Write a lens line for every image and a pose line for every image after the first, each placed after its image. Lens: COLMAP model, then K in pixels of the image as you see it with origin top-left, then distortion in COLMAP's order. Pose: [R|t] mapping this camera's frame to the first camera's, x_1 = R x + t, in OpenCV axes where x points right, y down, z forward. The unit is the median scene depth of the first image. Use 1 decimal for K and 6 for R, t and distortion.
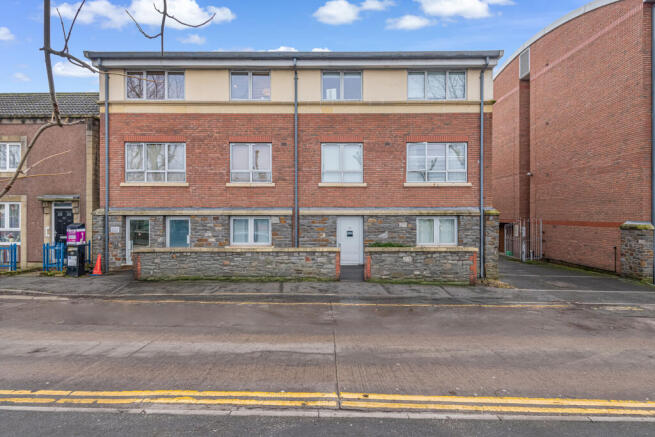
lens RADIAL K [[287.1, 0, 327.3], [0, 287.1, 220.4], [0, 0, 1]] dist [0.025816, -0.013953]
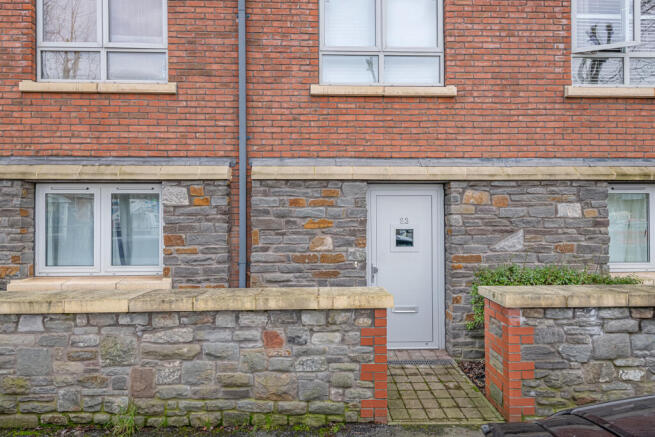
lens RADIAL K [[380.9, 0, 327.5], [0, 380.9, 218.5], [0, 0, 1]] dist [0.018741, -0.000256]
pose [[0.999585, -0.001865, 0.028743, -0.024442], [0.001849, 0.999998, 0.000602, 0.023497], [-0.028744, -0.000549, 0.999587, 0.563643]]
